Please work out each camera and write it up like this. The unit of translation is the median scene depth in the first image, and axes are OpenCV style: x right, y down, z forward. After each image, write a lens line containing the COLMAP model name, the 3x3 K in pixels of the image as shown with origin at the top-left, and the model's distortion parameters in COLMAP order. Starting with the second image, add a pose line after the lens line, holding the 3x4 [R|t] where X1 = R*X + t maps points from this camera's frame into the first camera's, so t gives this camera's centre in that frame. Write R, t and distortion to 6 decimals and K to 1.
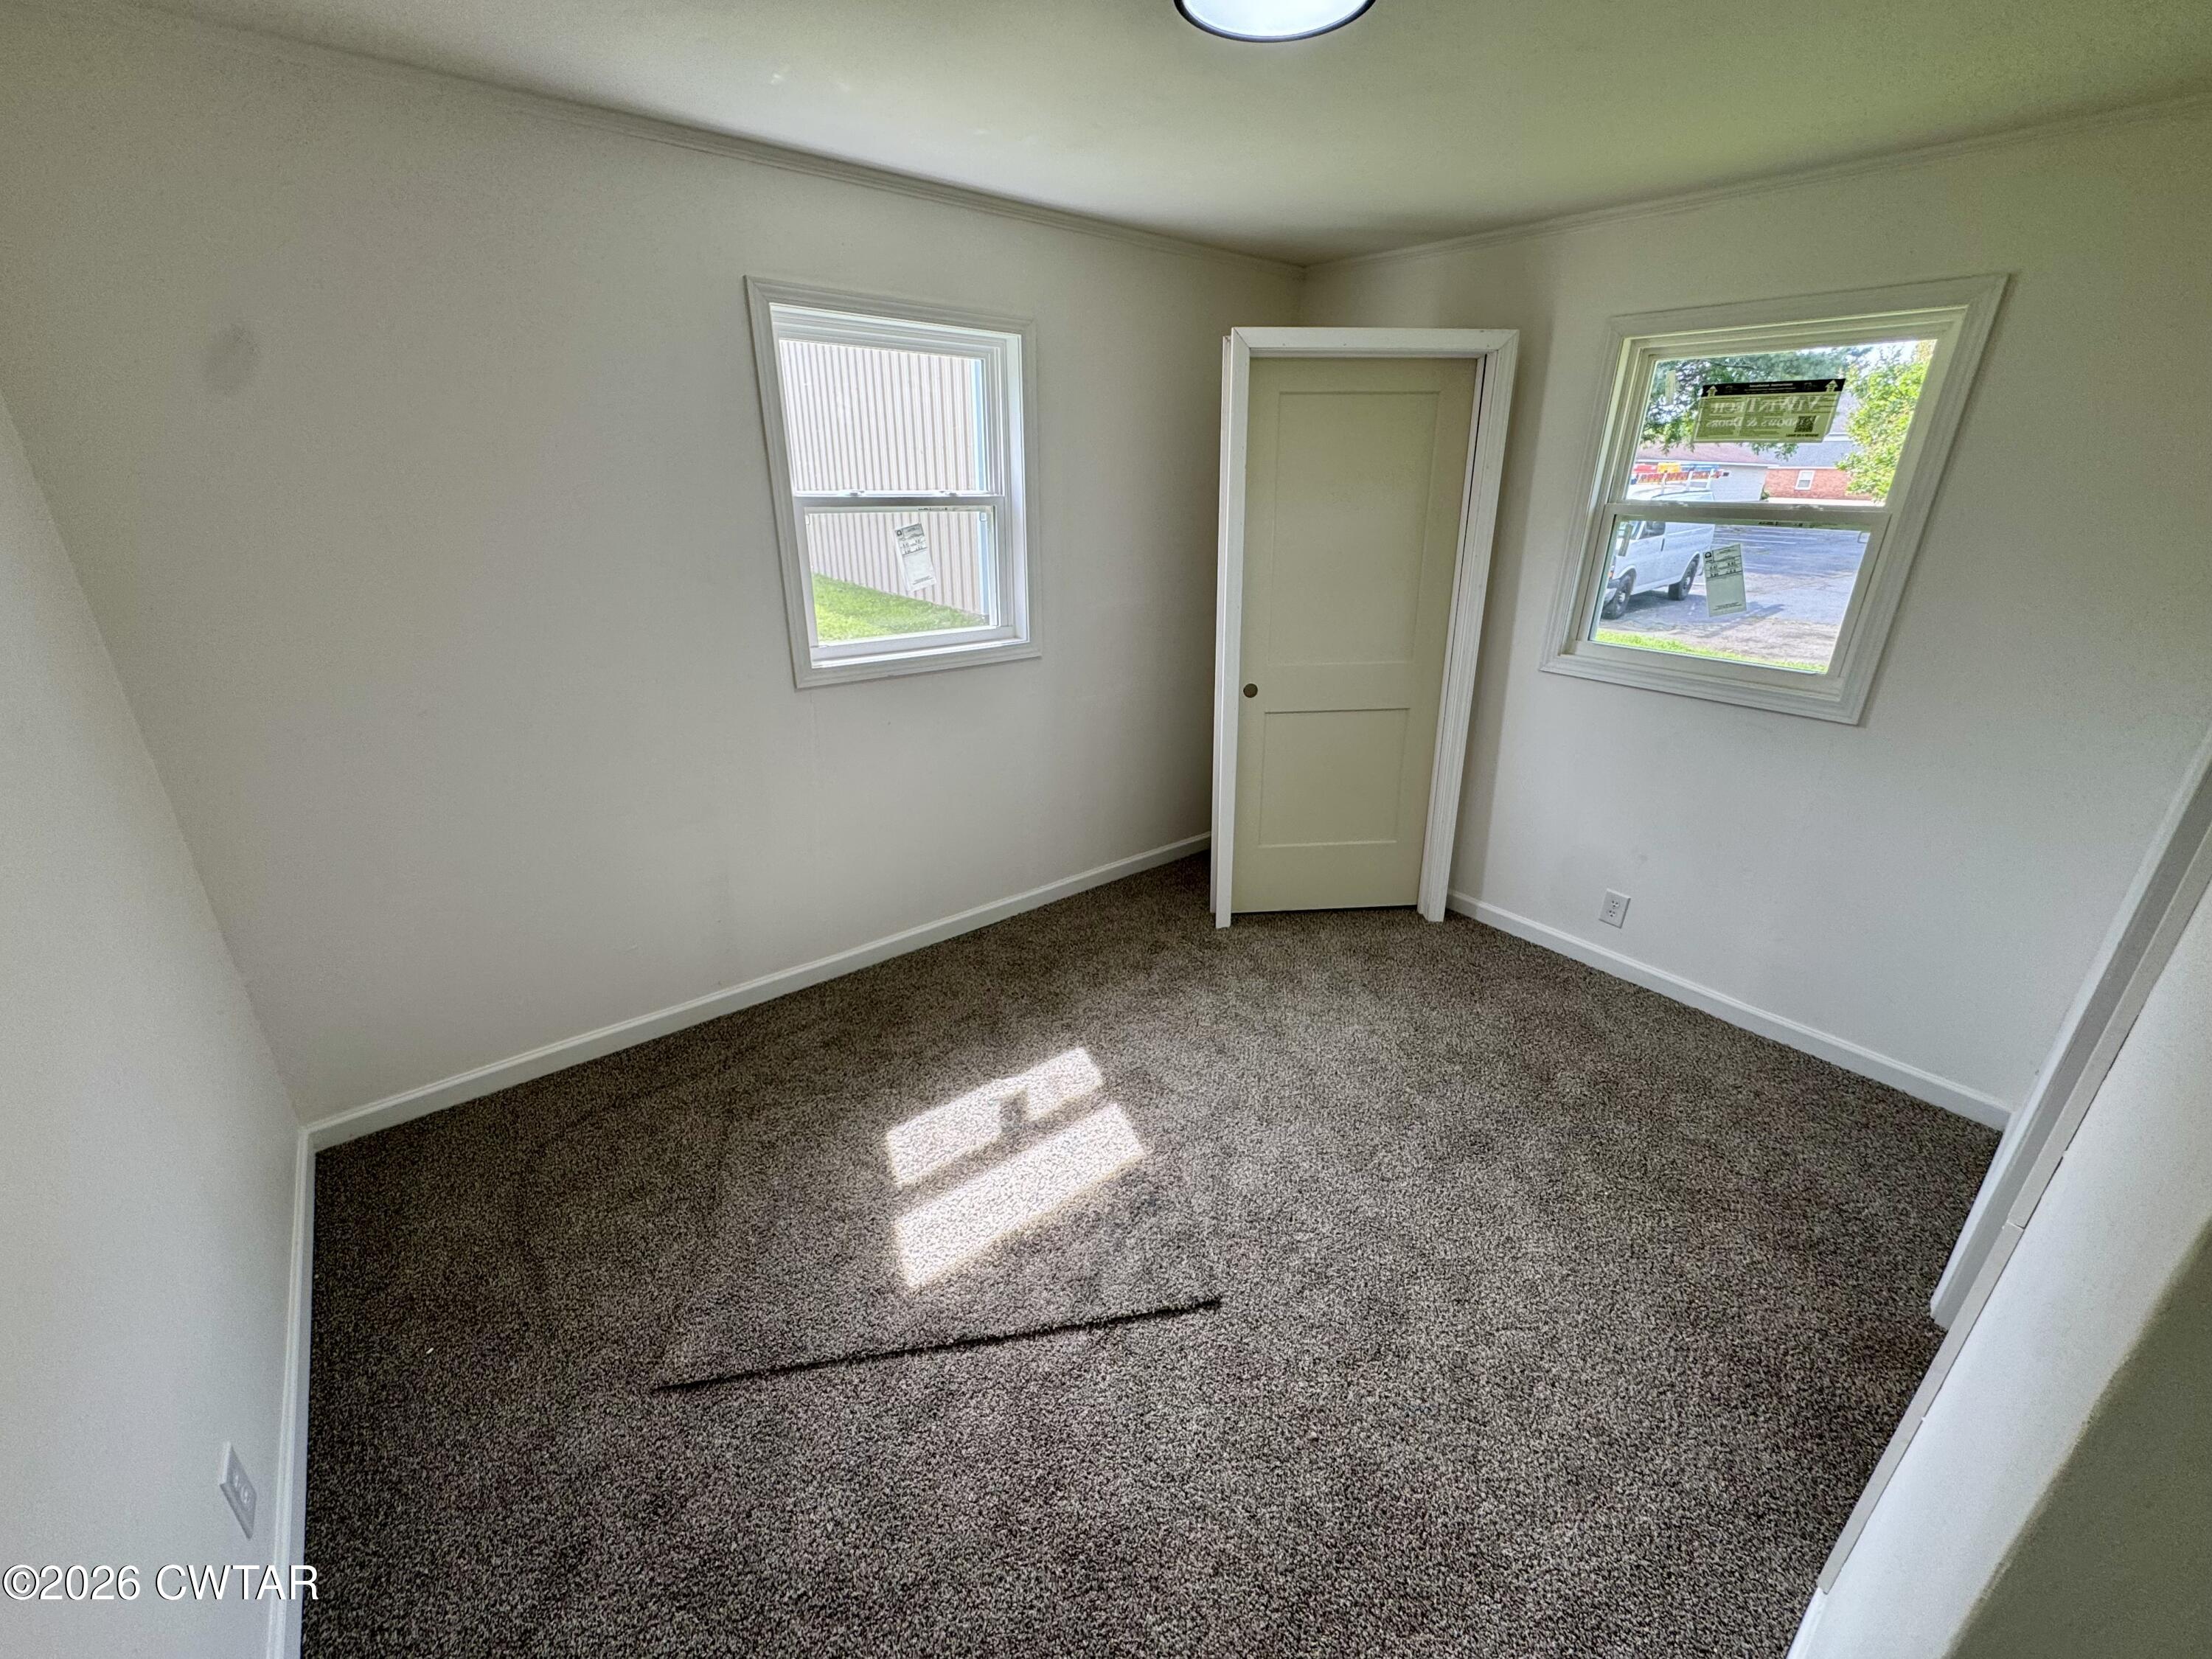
lens RADIAL K [[879.0, 0, 1108.6], [0, 879.0, 820.9], [0, 0, 1]] dist [-0.001920, -0.000294]
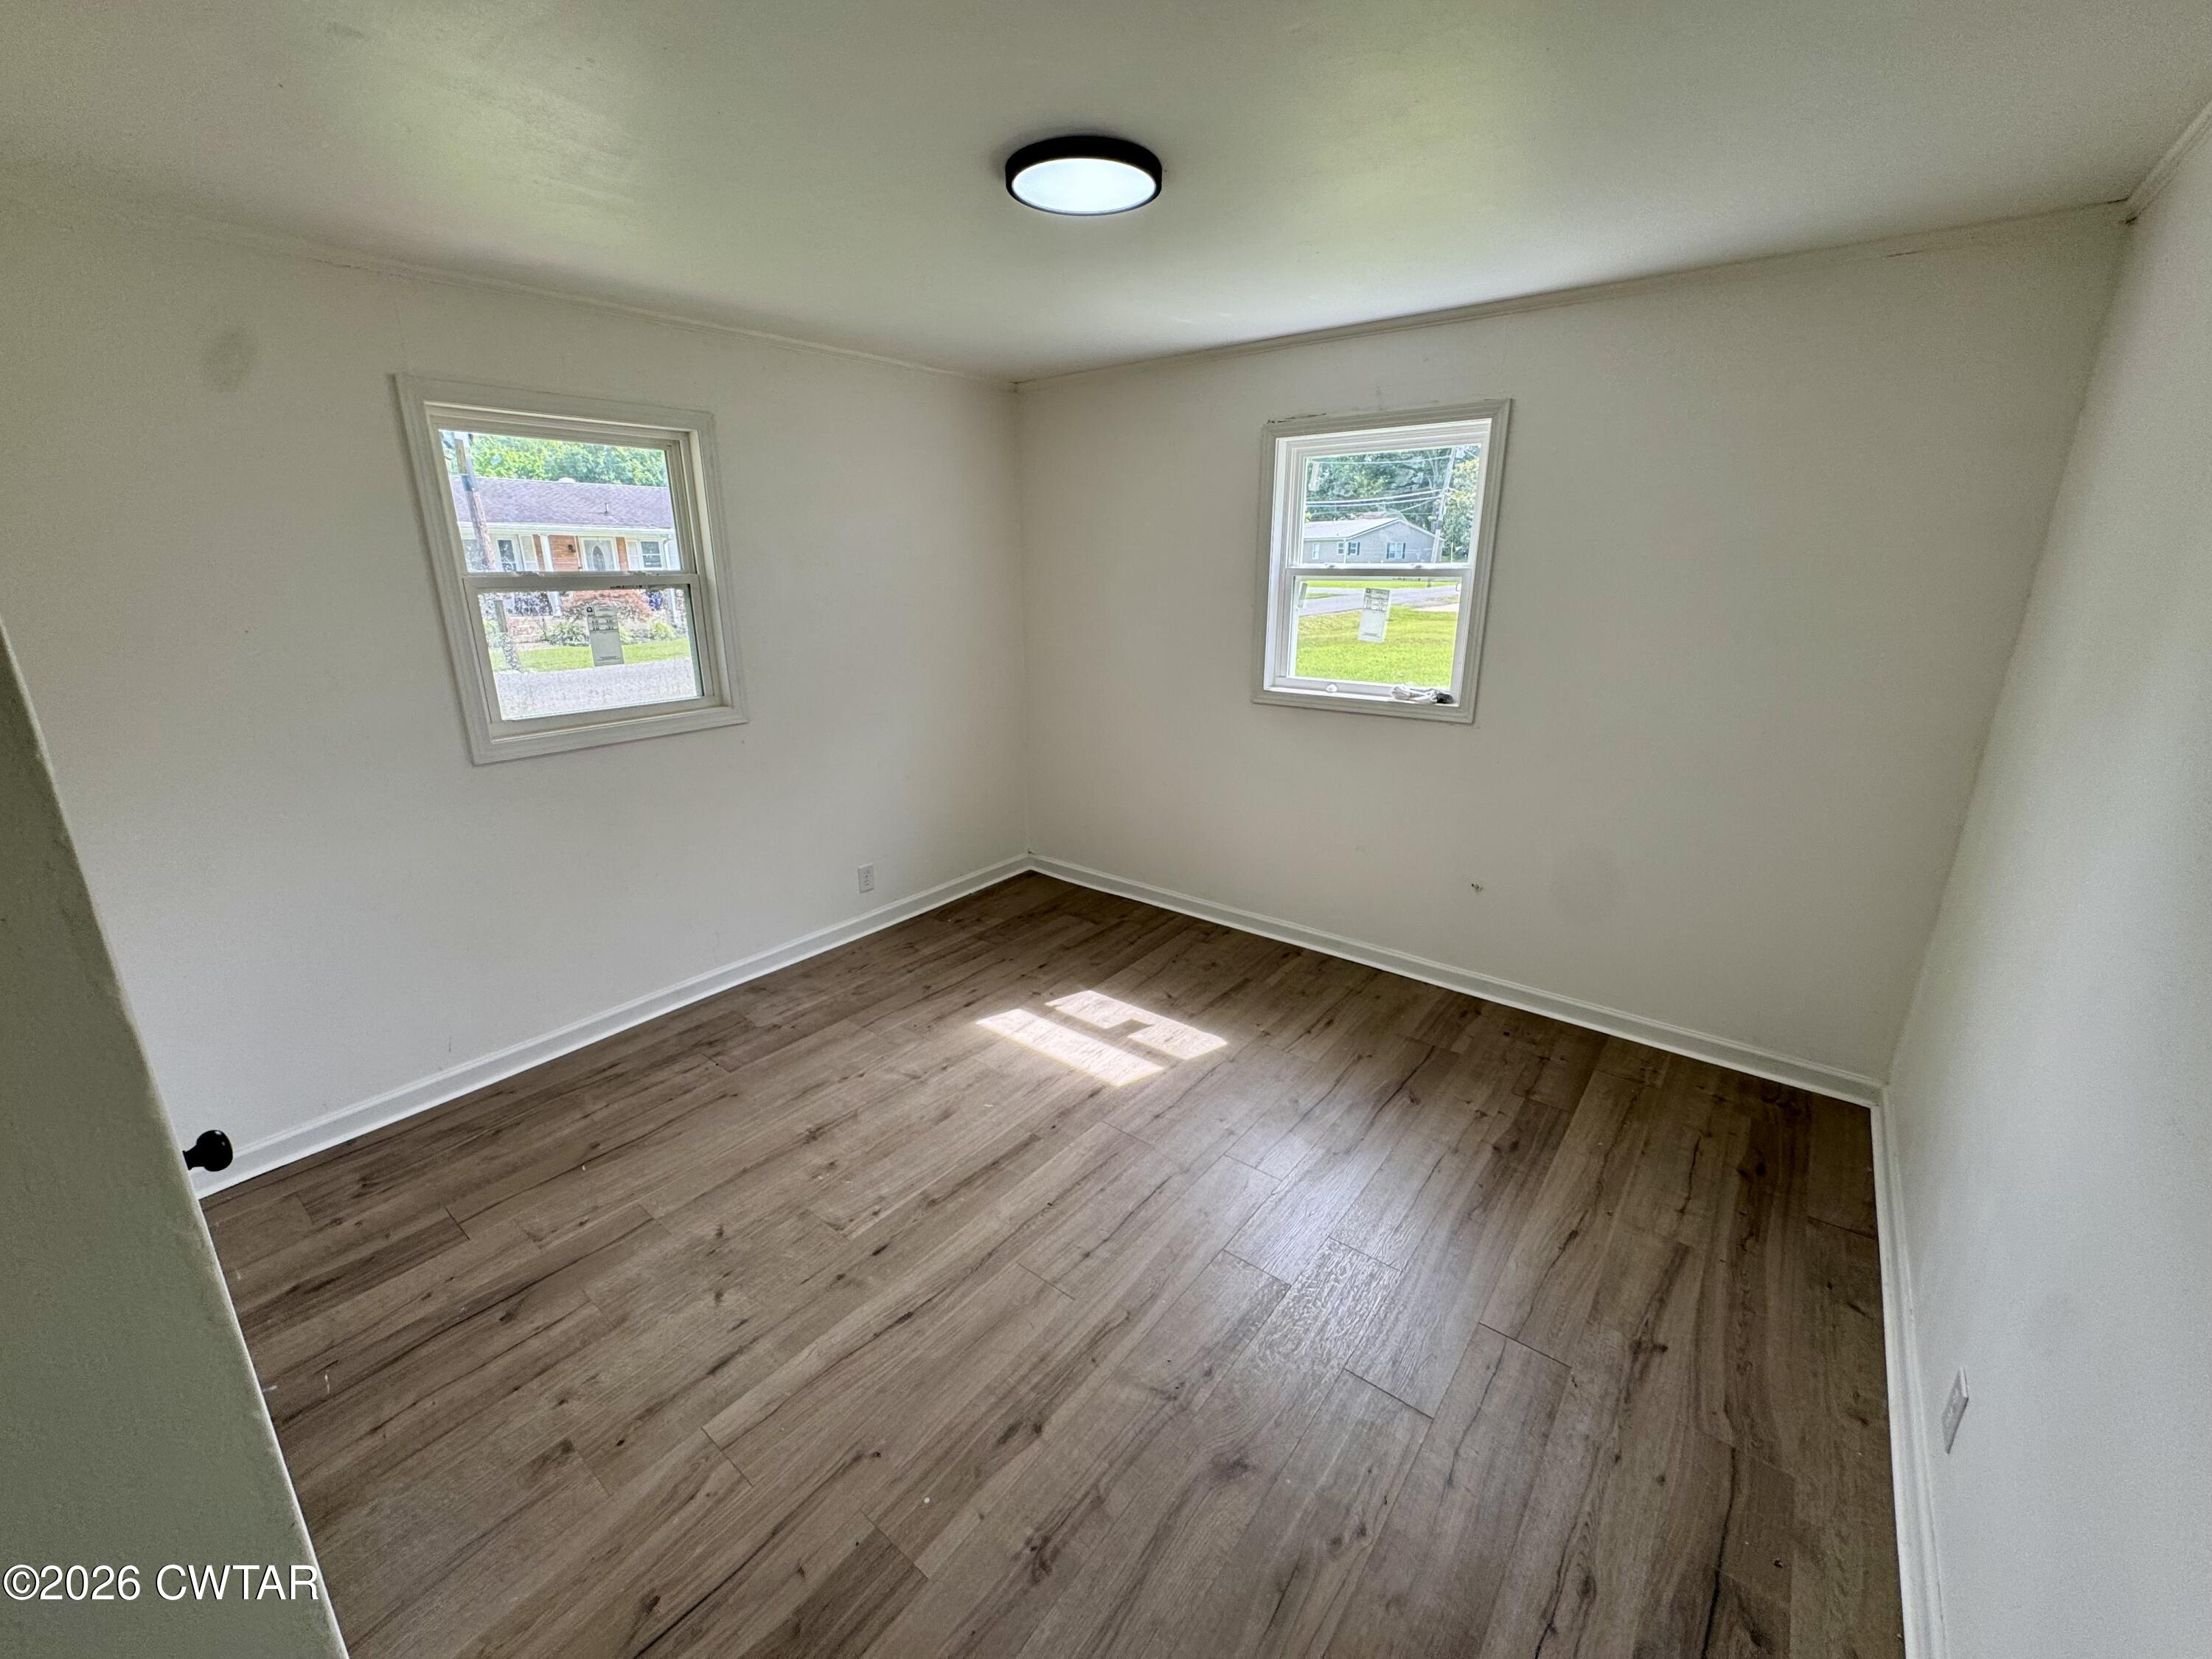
lens RADIAL K [[879.0, 0, 1108.6], [0, 879.0, 820.9], [0, 0, 1]] dist [-0.001920, -0.000294]
pose [[0.223253, 0.275417, -0.935042, 1.012659], [-0.364413, 0.913280, 0.181998, -0.168578], [0.904080, 0.300110, 0.304257, 0.483661]]
